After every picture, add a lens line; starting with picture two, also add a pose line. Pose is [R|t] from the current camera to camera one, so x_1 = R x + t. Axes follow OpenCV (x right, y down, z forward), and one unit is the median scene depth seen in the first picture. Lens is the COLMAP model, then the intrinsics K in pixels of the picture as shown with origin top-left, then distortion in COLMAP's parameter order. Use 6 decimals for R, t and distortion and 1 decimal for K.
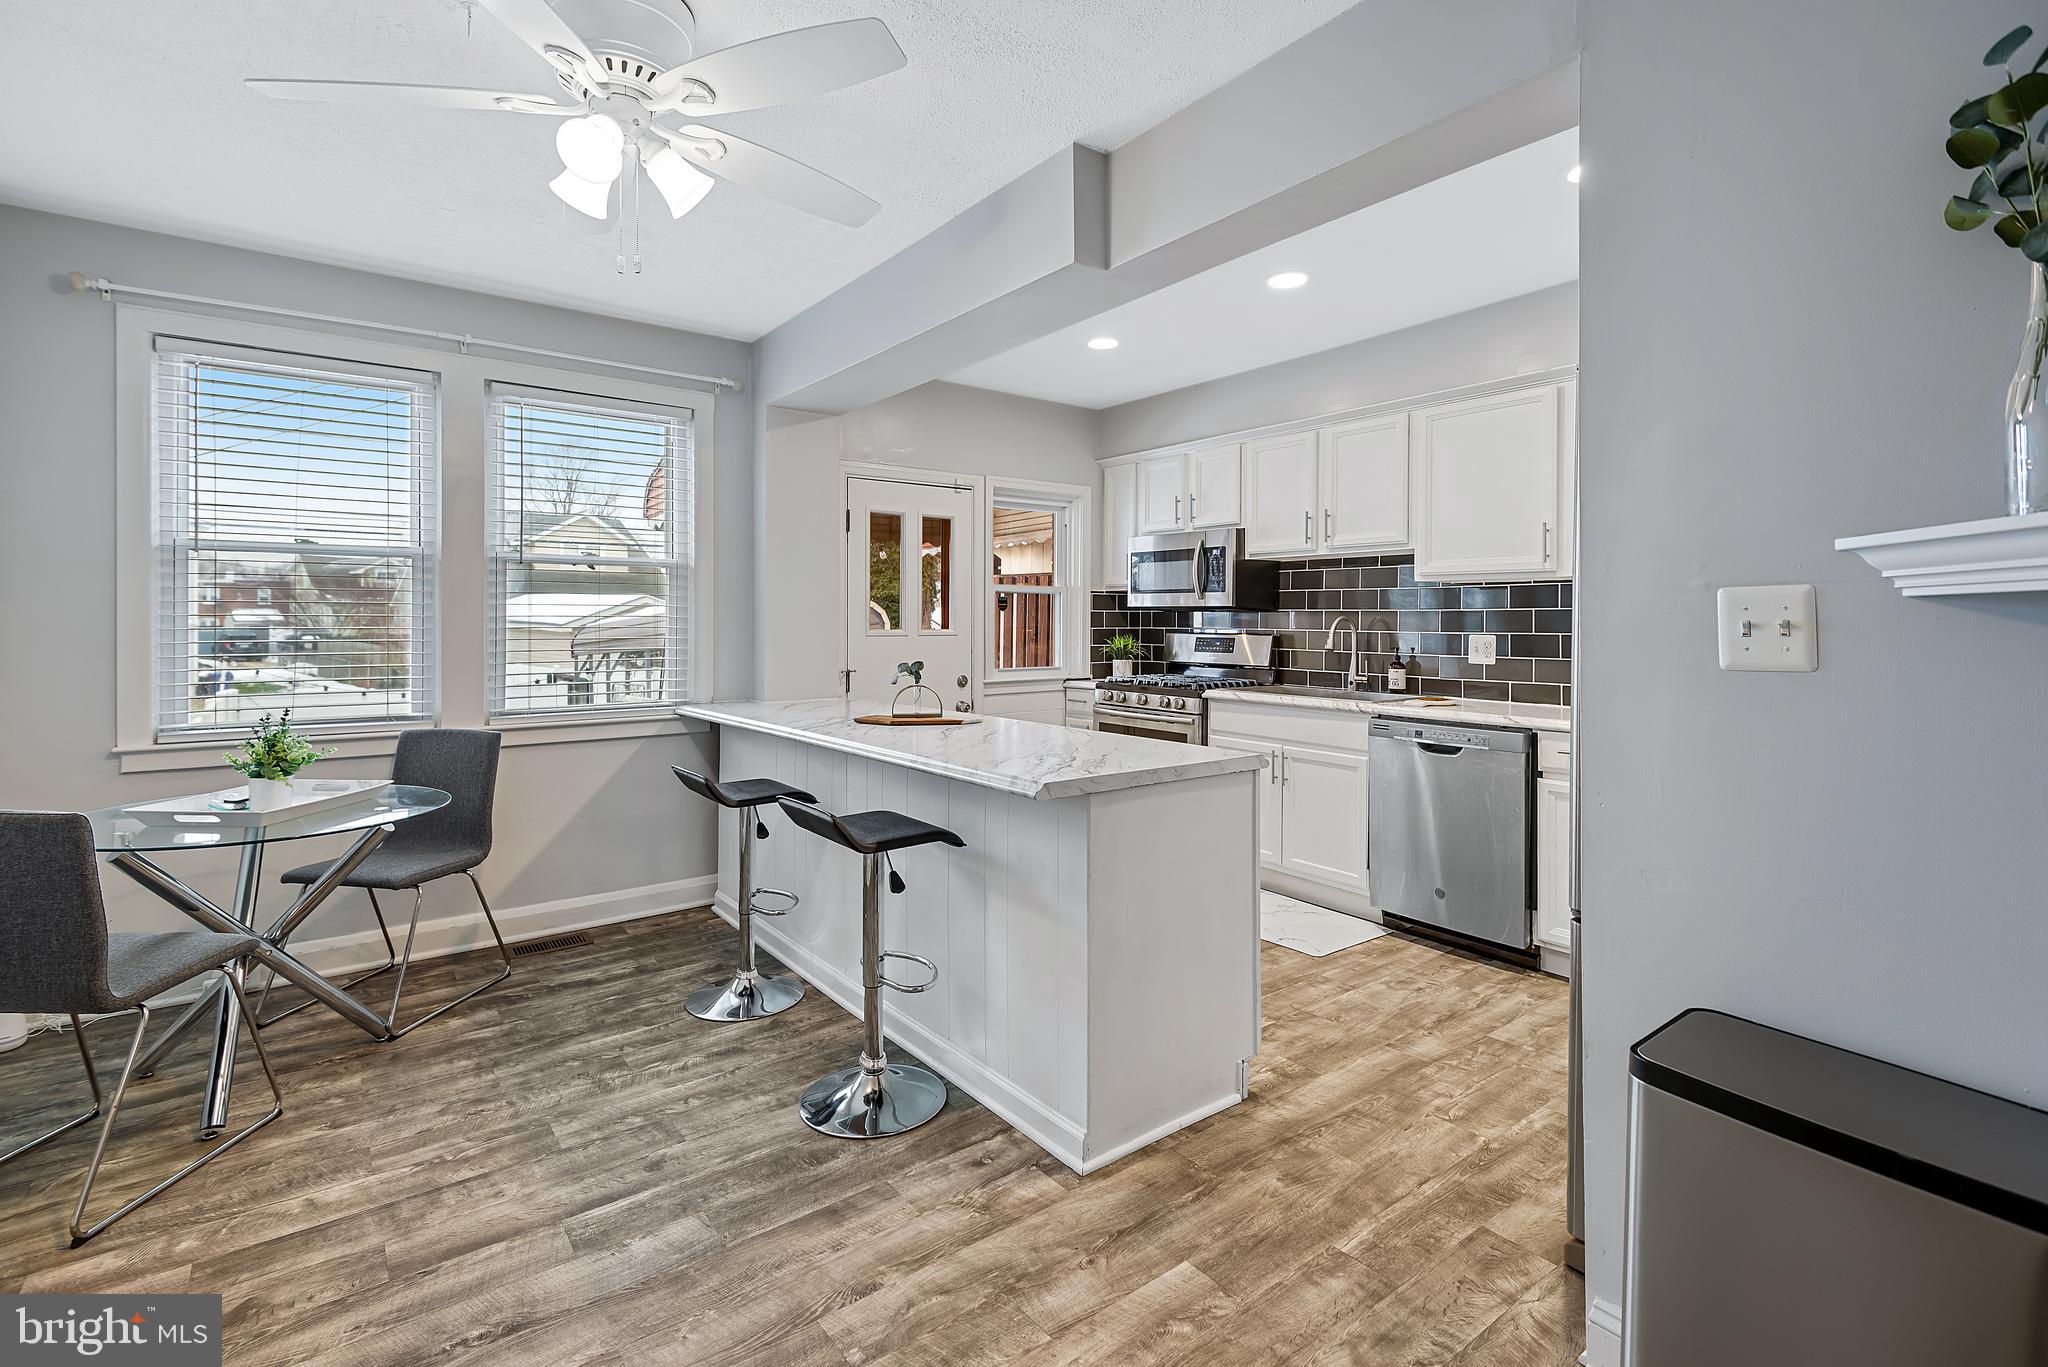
lens RADIAL K [[930.8, 0, 1005.1], [0, 930.8, 611.9], [0, 0, 1]] dist [0.028405, -0.010054]
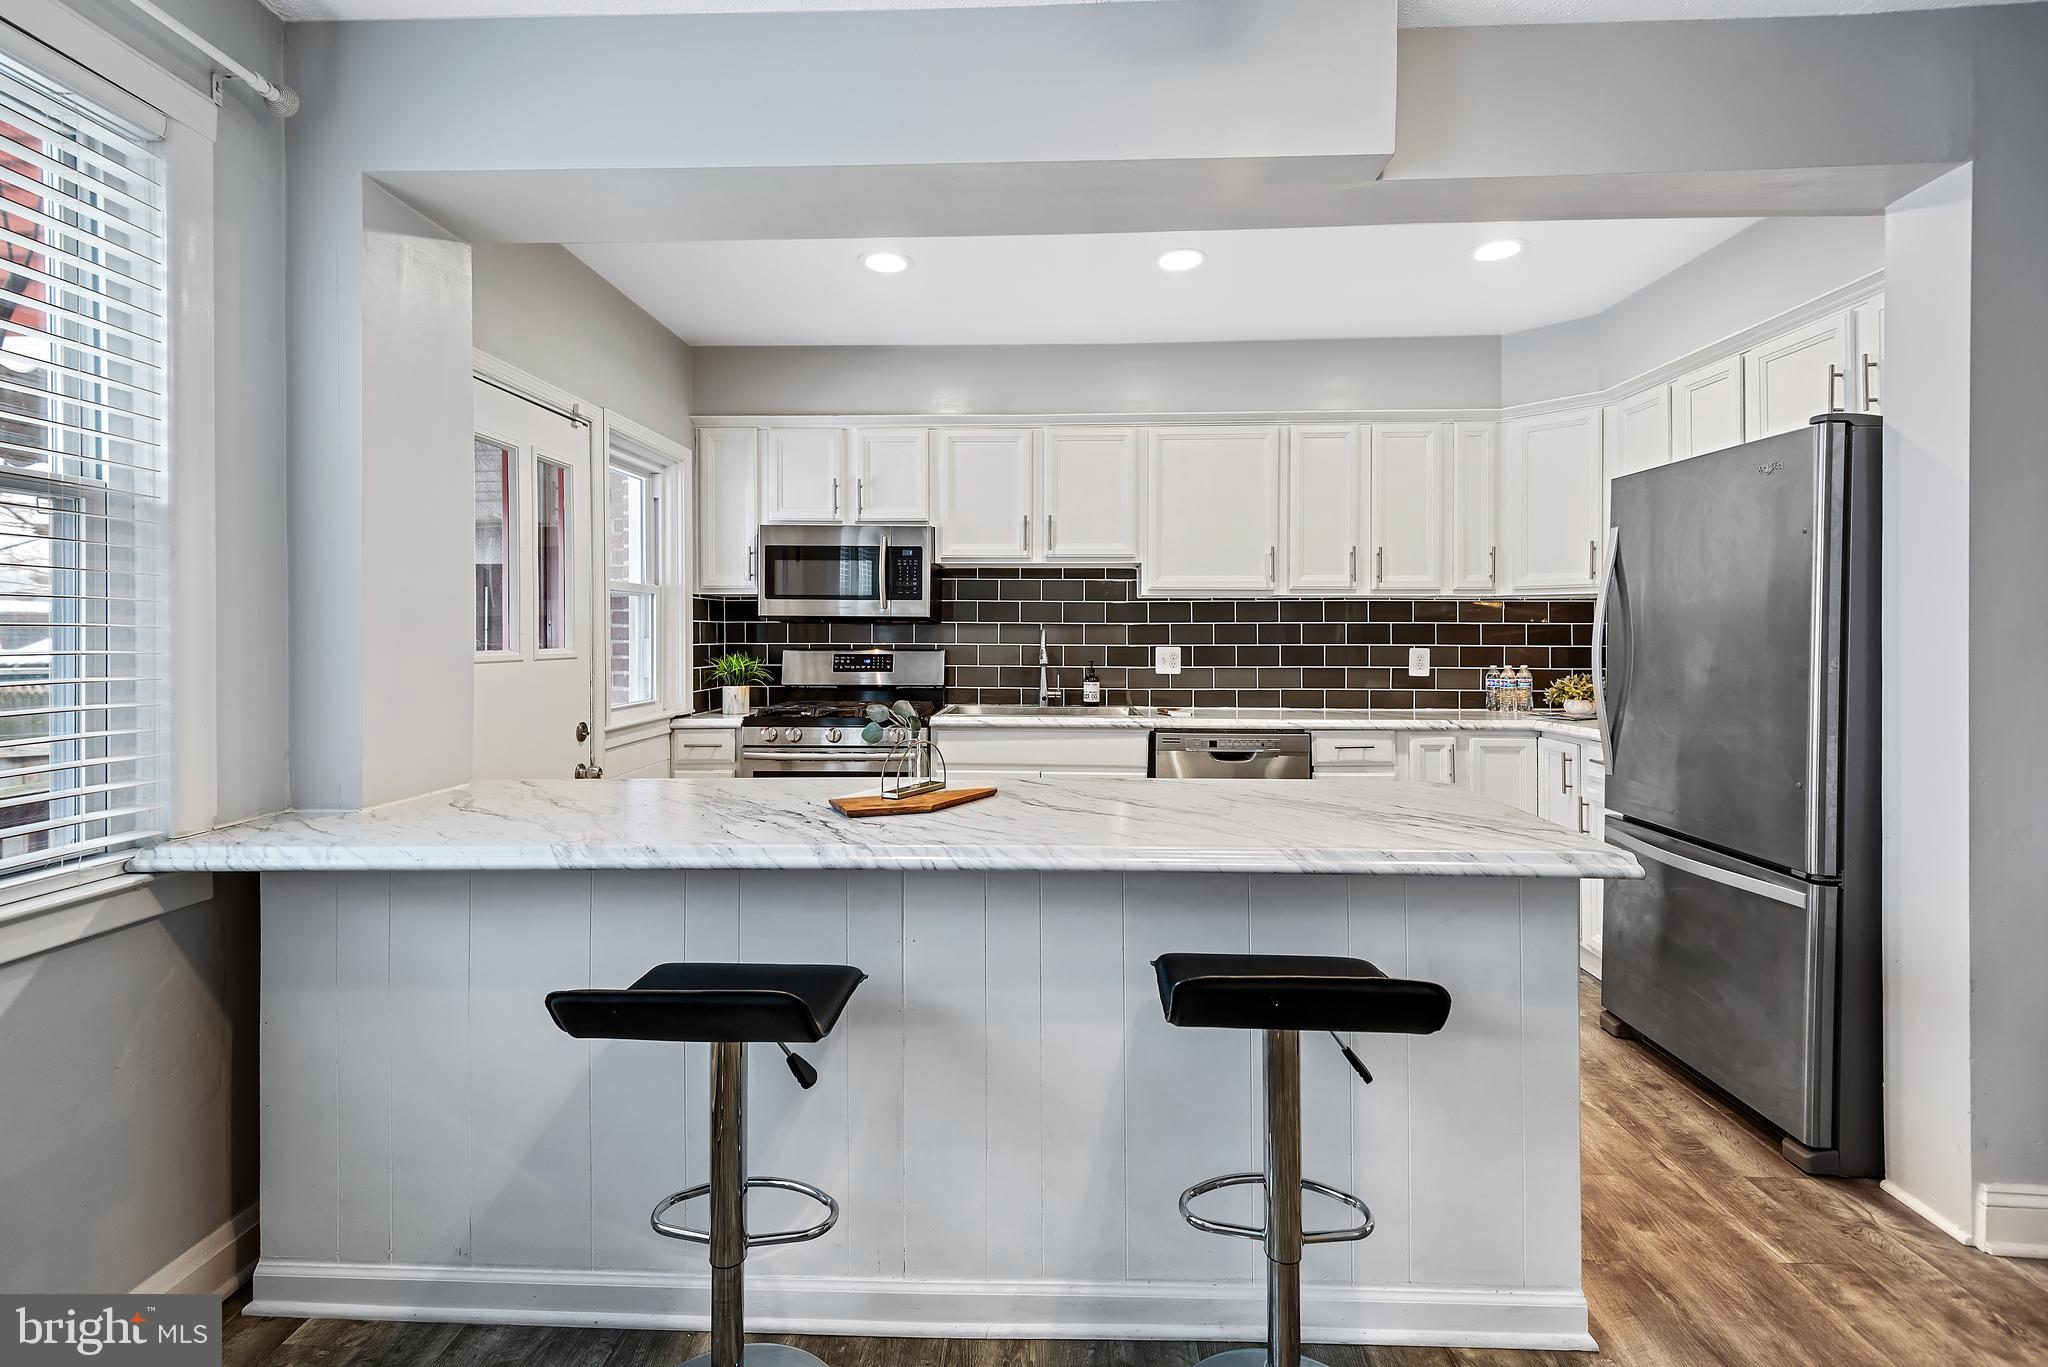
lens RADIAL K [[930.8, 0, 1012.1], [0, 930.8, 641.8], [0, 0, 1]] dist [0.028405, -0.010054]
pose [[0.631228, -0.011998, 0.775505, -0.496132], [-0.005222, 0.999792, 0.019719, -0.001016], [-0.775580, -0.016496, 0.631034, 0.533840]]
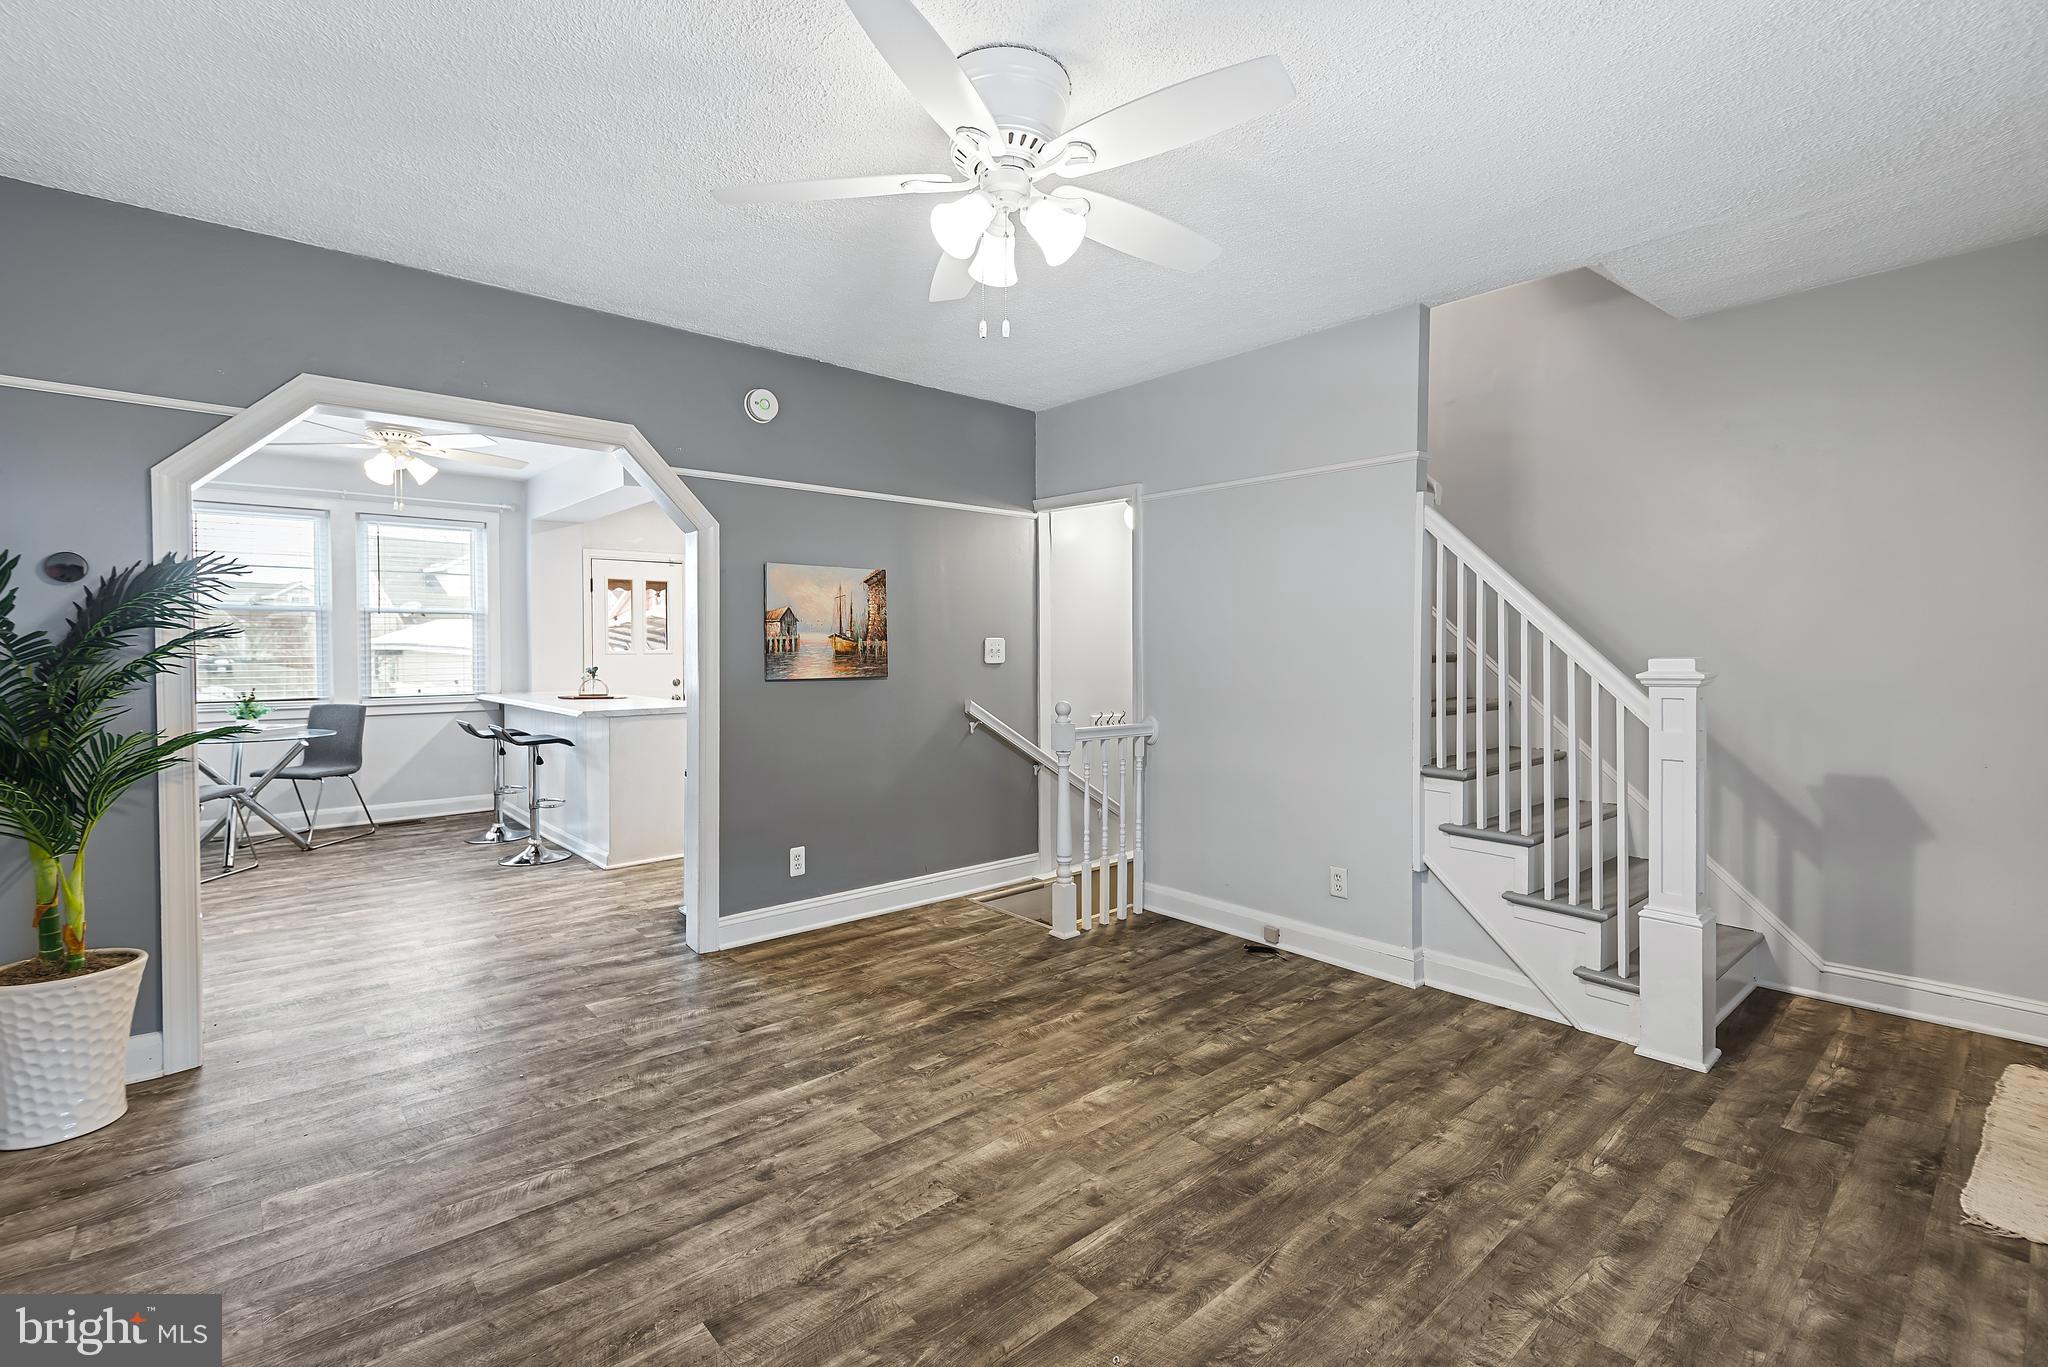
lens RADIAL K [[930.8, 0, 1019.3], [0, 930.8, 649.4], [0, 0, 1]] dist [0.028405, -0.010054]
pose [[0.997633, -0.002829, 0.068711, 0.598921], [0.001734, 0.999871, 0.015991, -0.010798], [-0.068747, -0.015834, 0.997508, -0.912966]]
